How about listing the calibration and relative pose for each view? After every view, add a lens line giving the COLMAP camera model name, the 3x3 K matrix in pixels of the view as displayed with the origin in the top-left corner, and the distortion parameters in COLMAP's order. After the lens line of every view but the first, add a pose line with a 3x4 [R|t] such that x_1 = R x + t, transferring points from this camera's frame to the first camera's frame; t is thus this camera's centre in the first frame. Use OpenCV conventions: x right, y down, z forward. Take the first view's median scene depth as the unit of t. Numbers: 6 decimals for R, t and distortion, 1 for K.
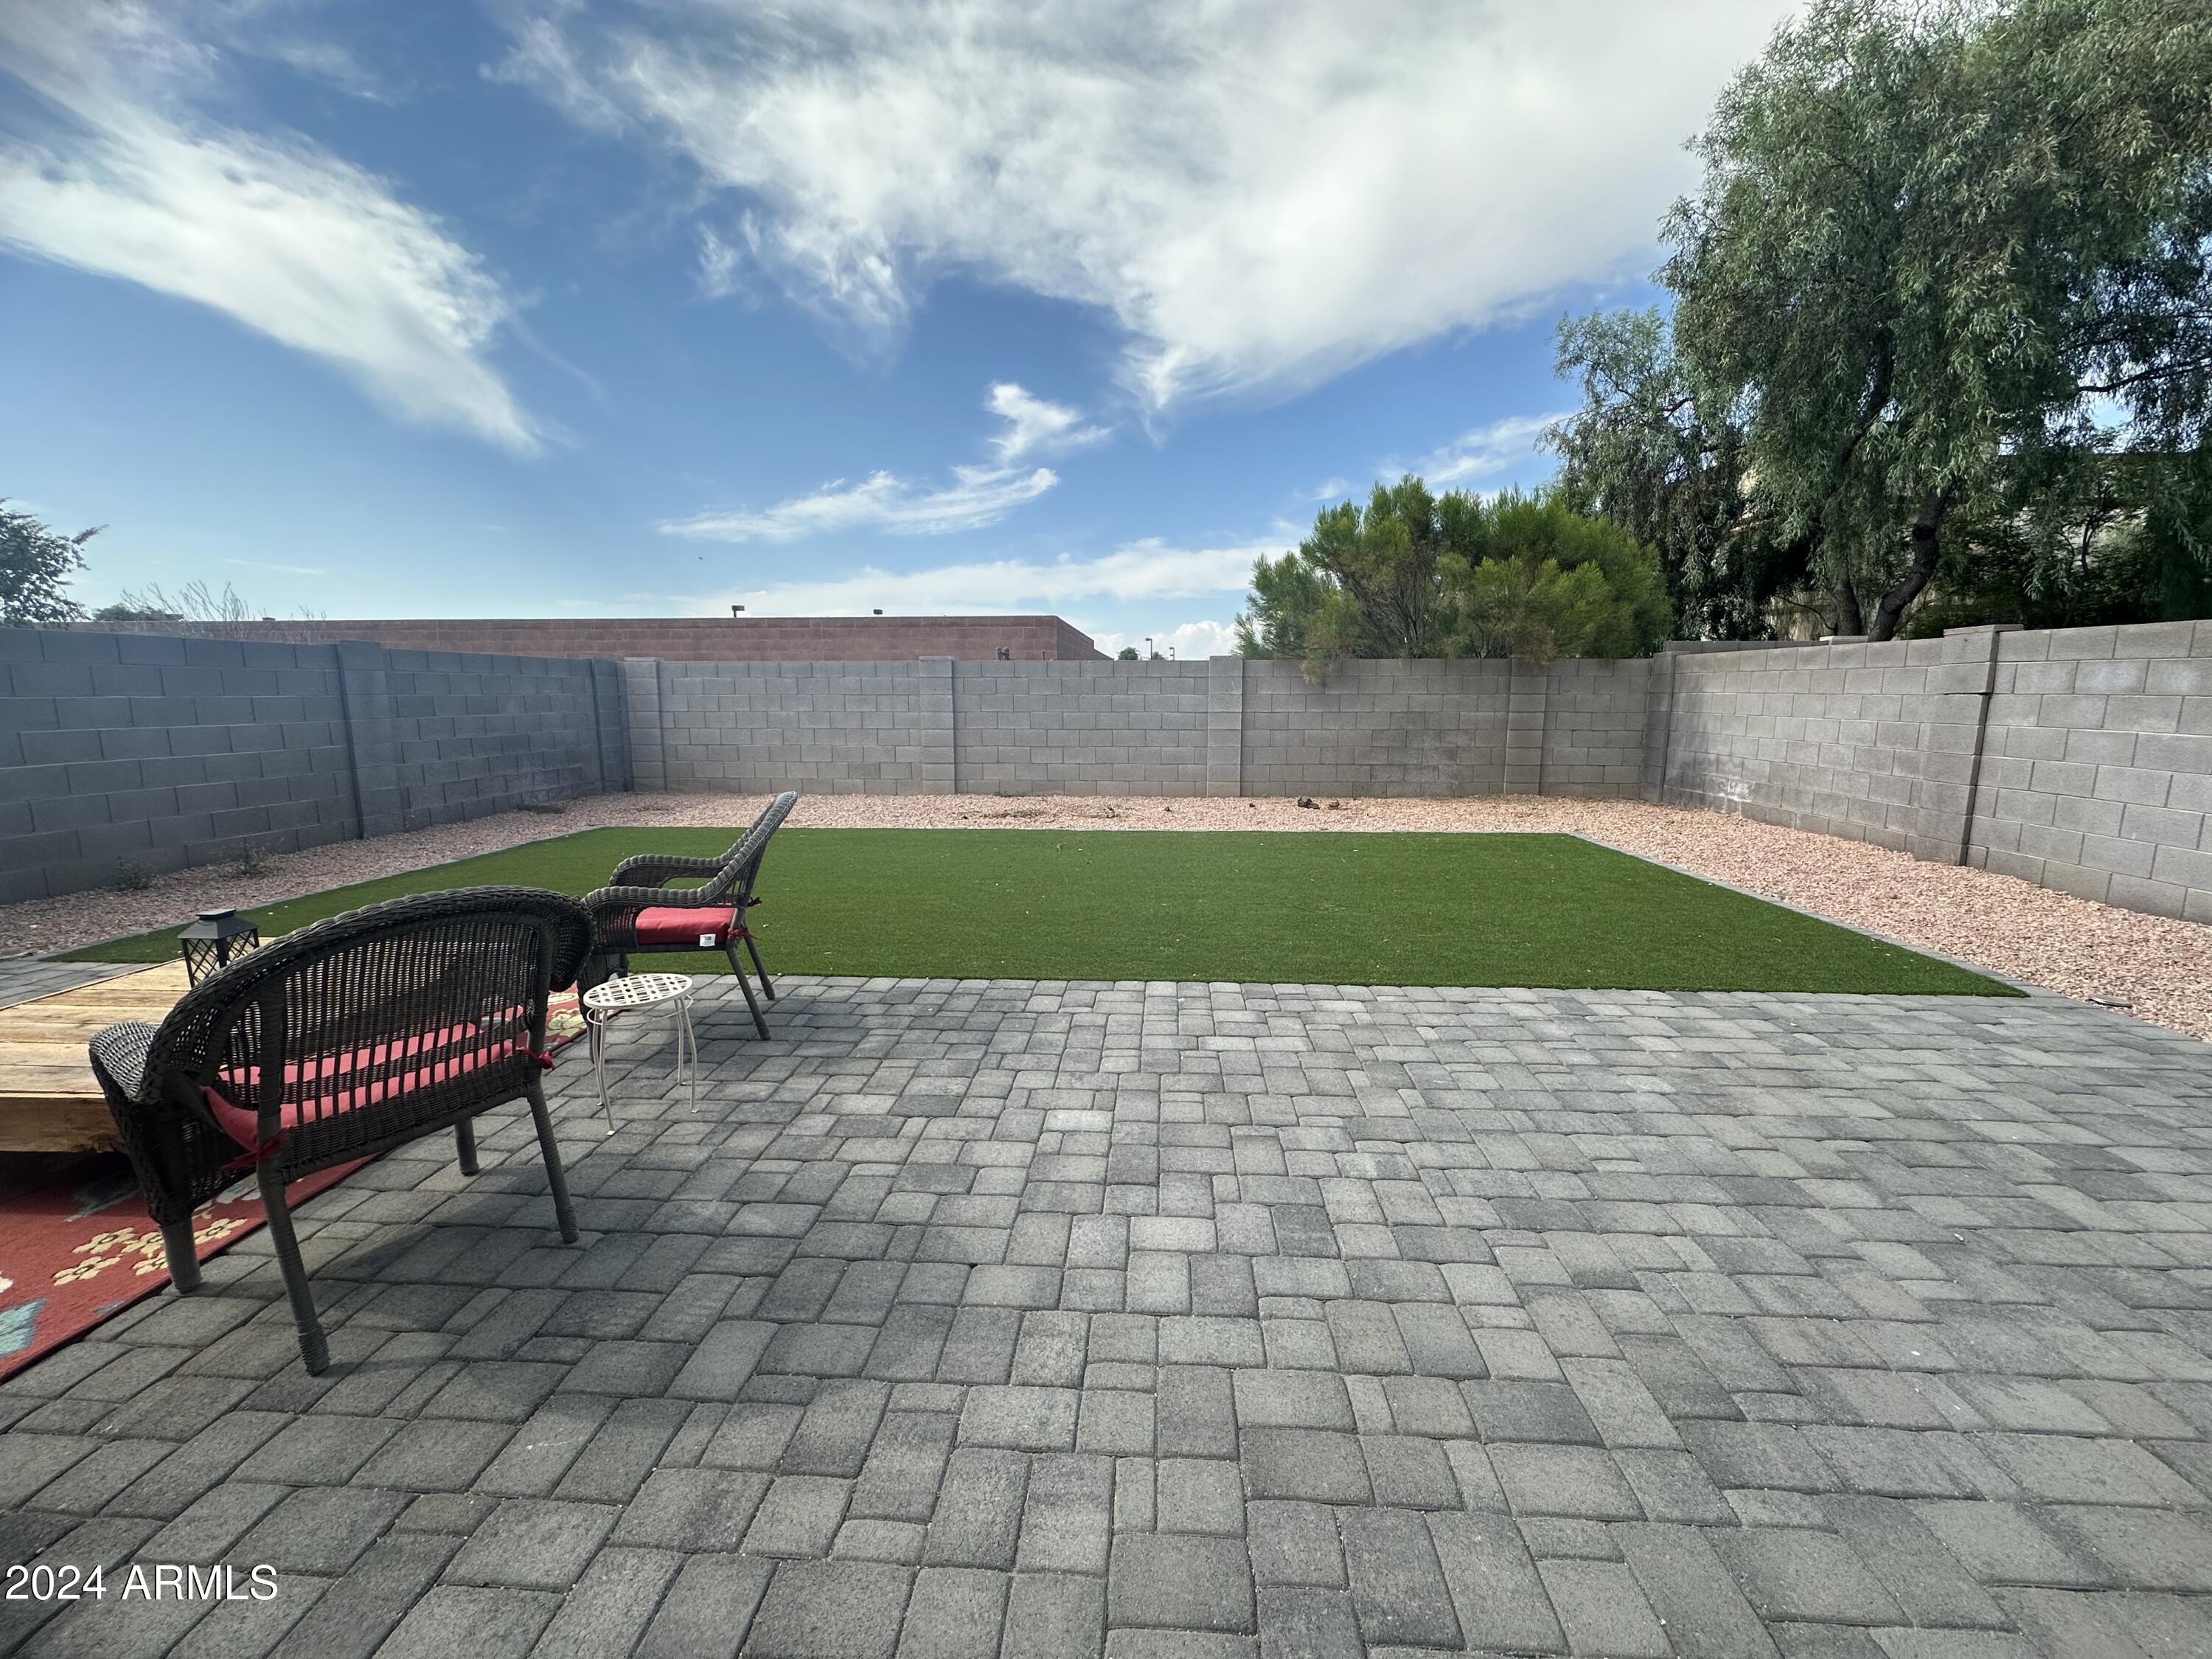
lens RADIAL K [[889.9, 0, 1106.0], [0, 889.9, 829.5], [0, 0, 1]] dist [-0.000365, 0.000285]
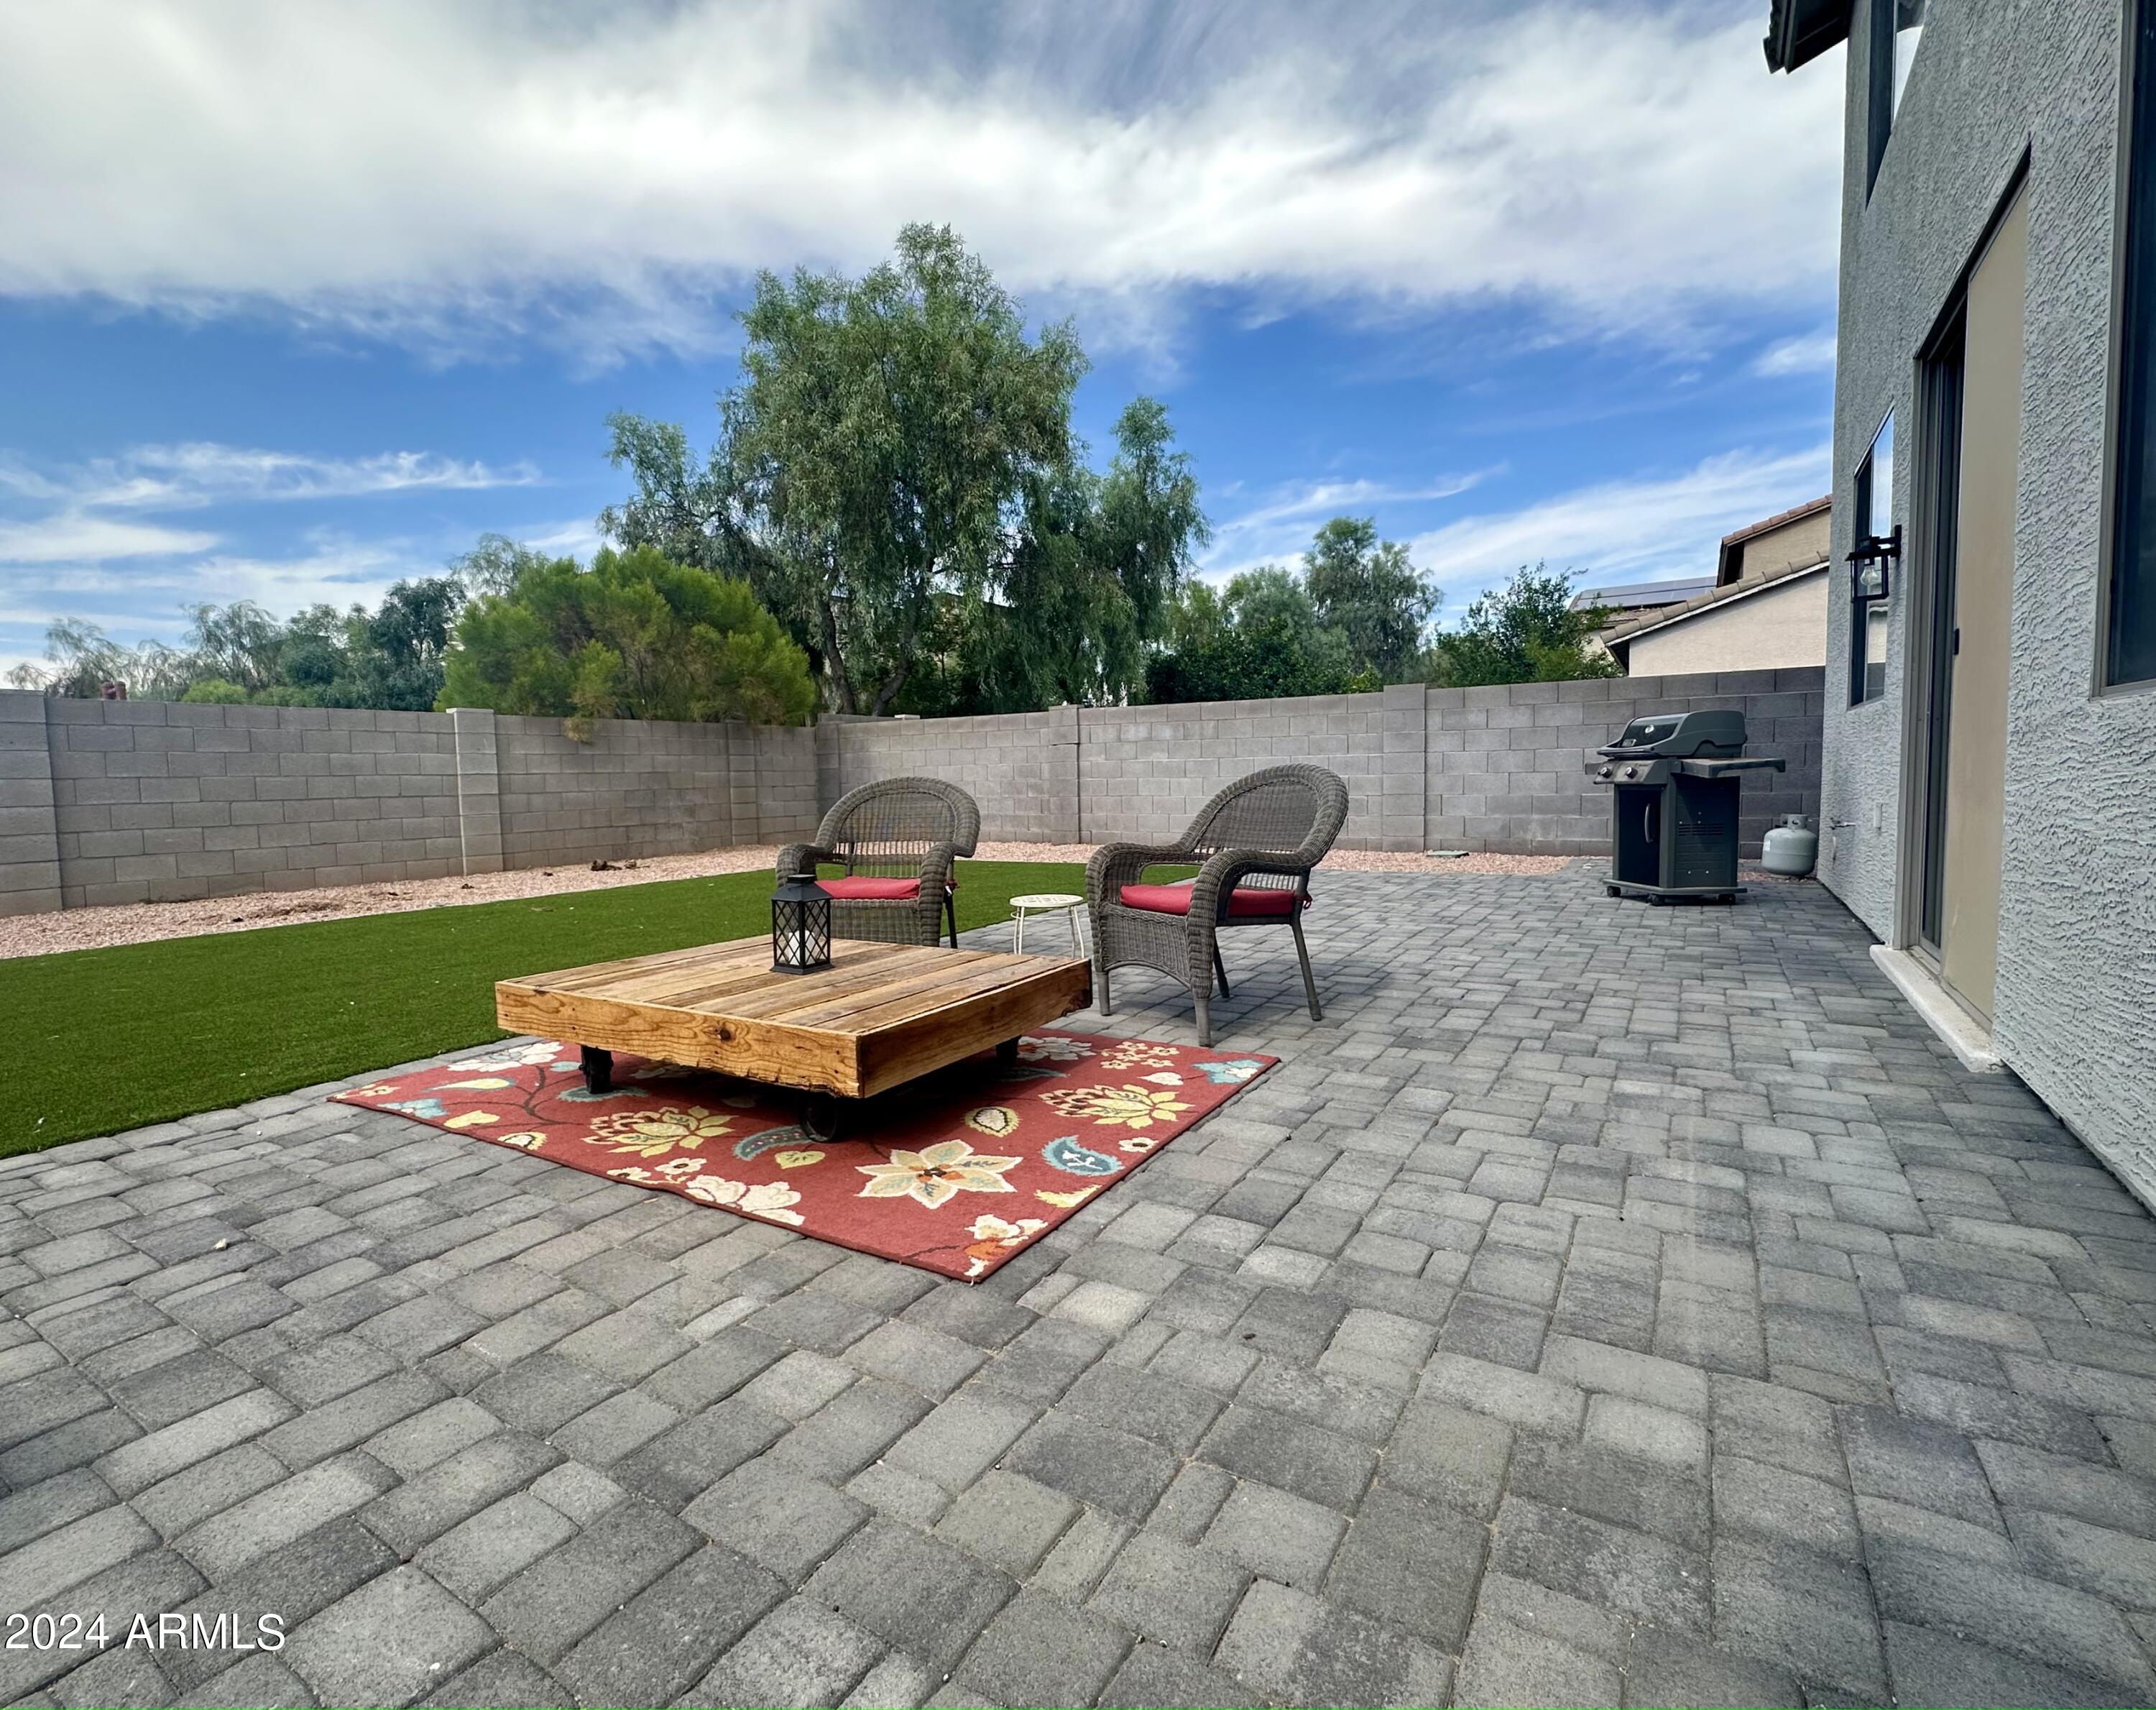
lens RADIAL K [[1037.2, 0, 1021.0], [0, 1037.2, 851.4], [0, 0, 1]] dist [0.000002, 0.000037]
pose [[0.495133, -0.072635, 0.865776, -1.523012], [0.154919, 0.987911, -0.005715, 0.090803], [-0.854894, 0.136955, 0.500399, 0.202435]]
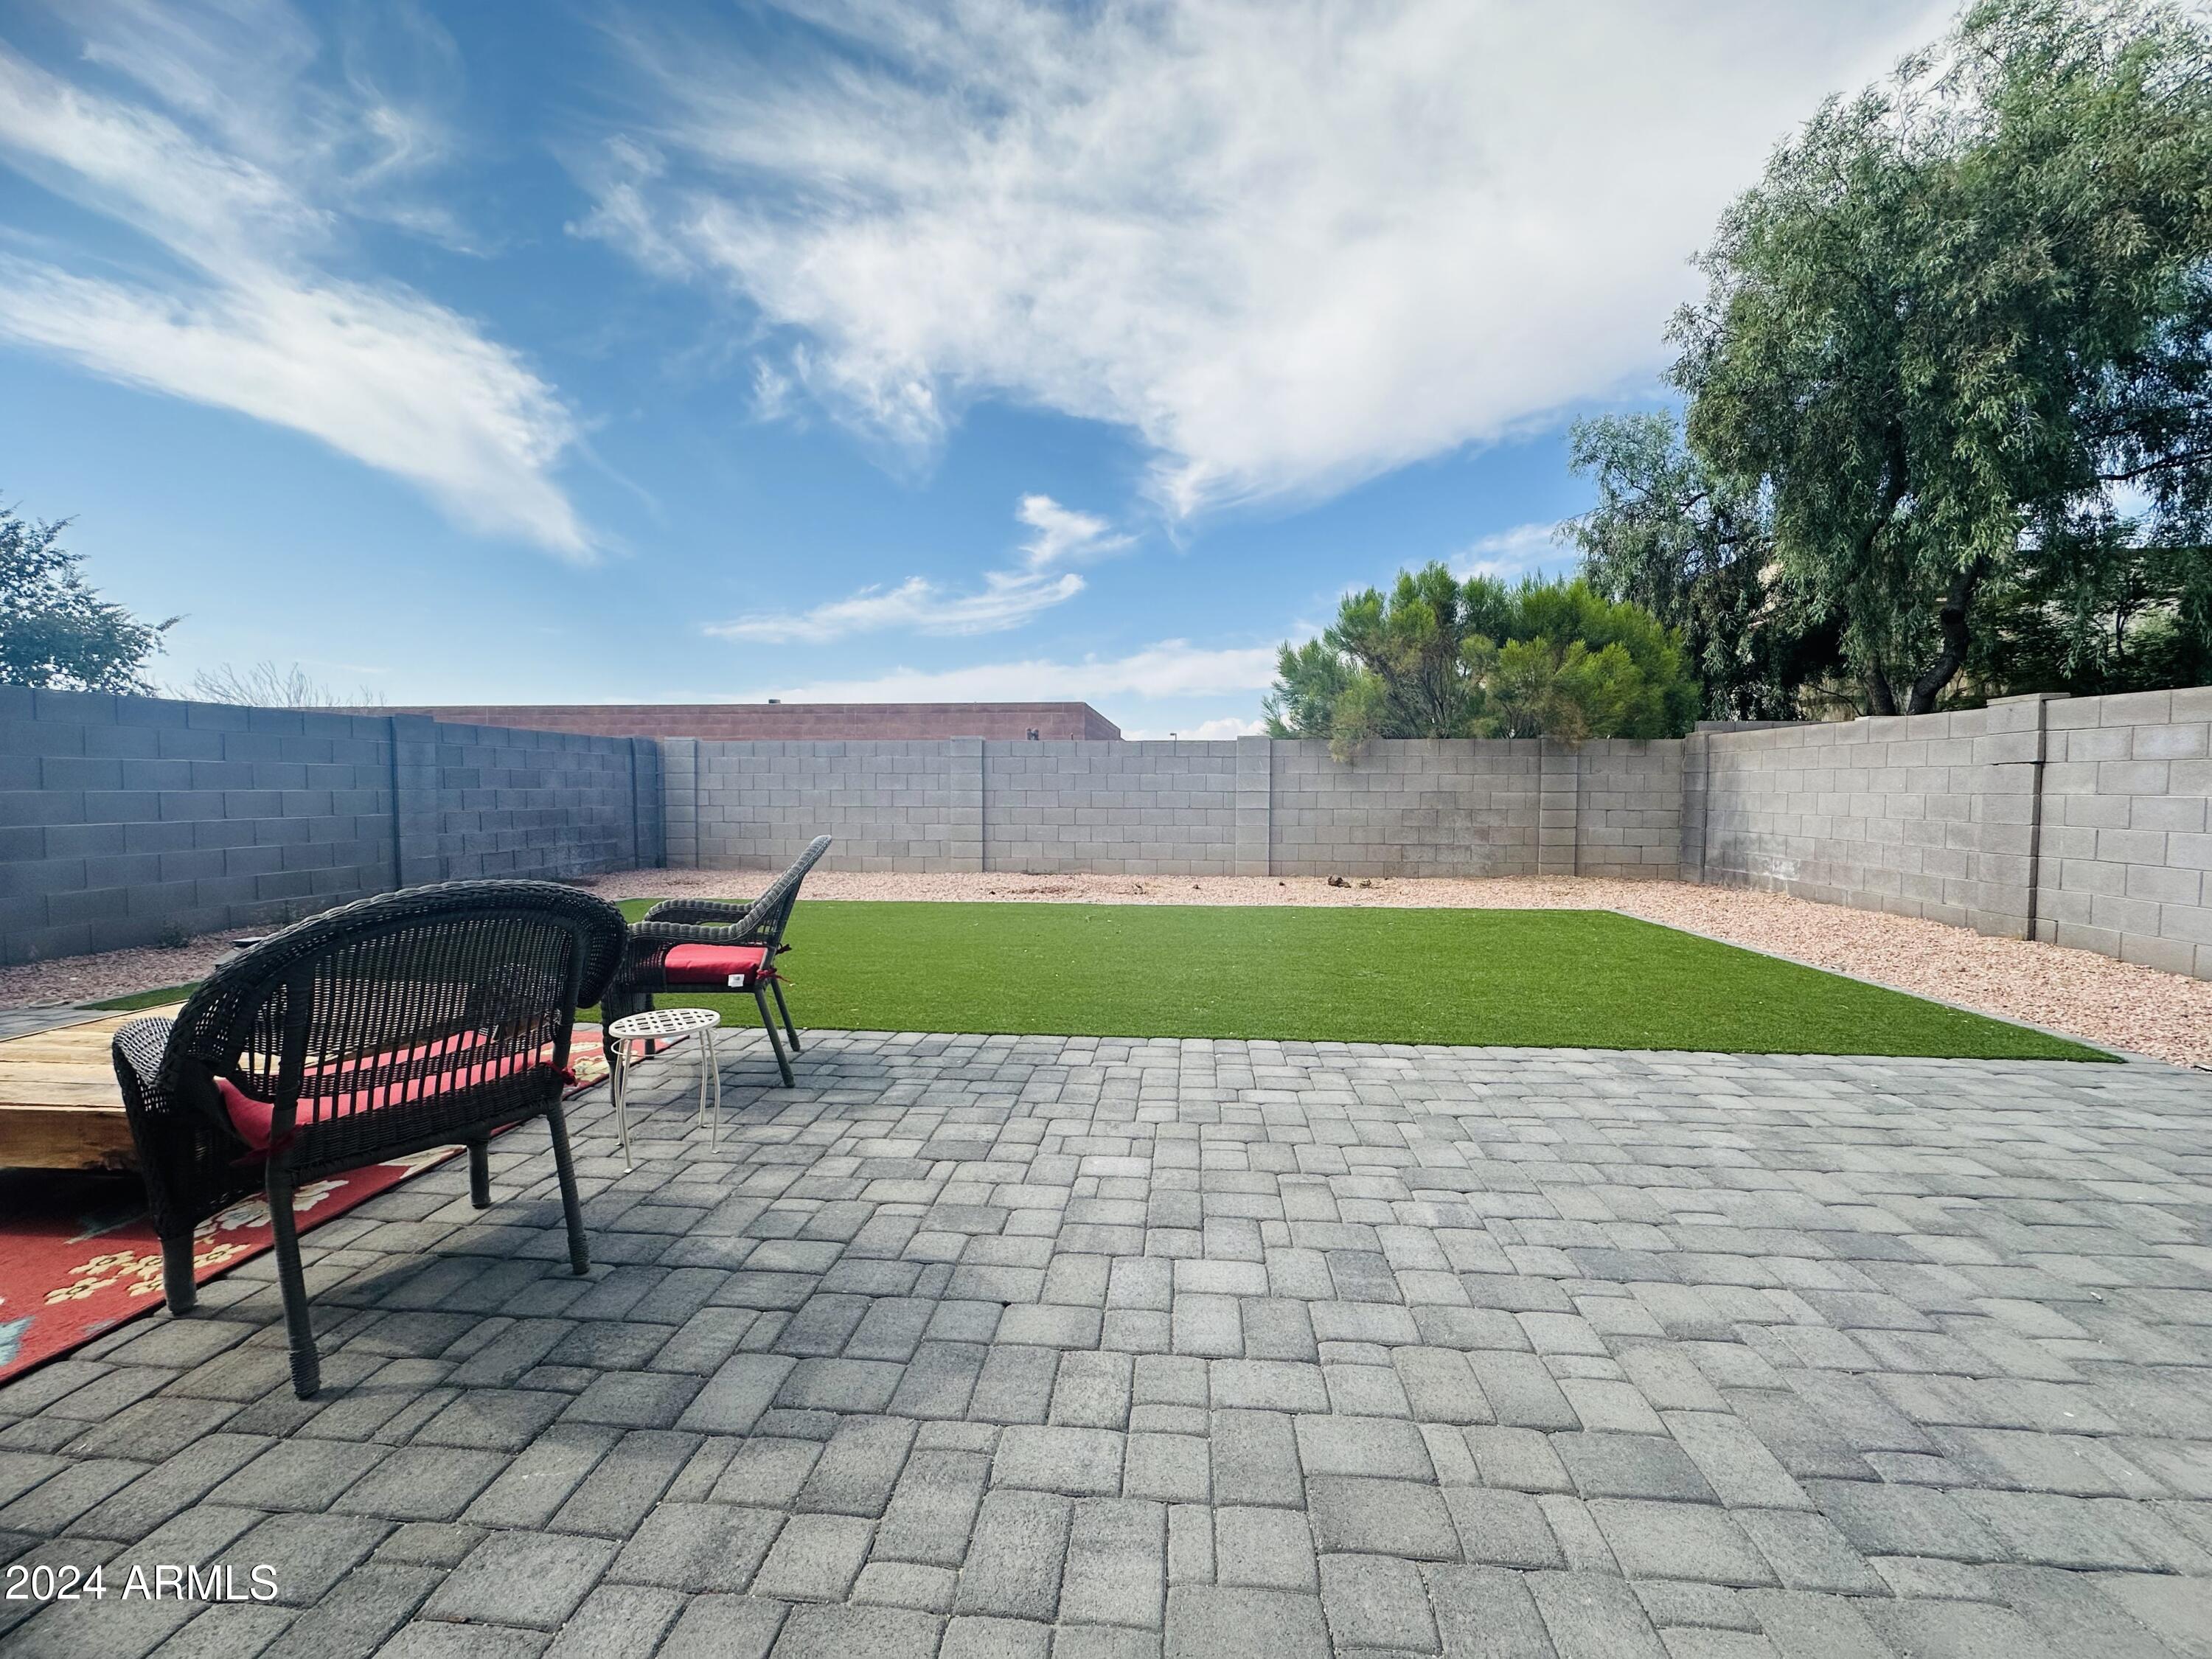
lens RADIAL K [[889.9, 0, 1106.0], [0, 889.9, 829.5], [0, 0, 1]] dist [-0.000365, 0.000285]
pose [[0.999618, 0.004519, -0.027264, -0.013441], [-0.007383, 0.994353, -0.105870, 0.057147], [0.026632, 0.106031, 0.994006, 0.016869]]
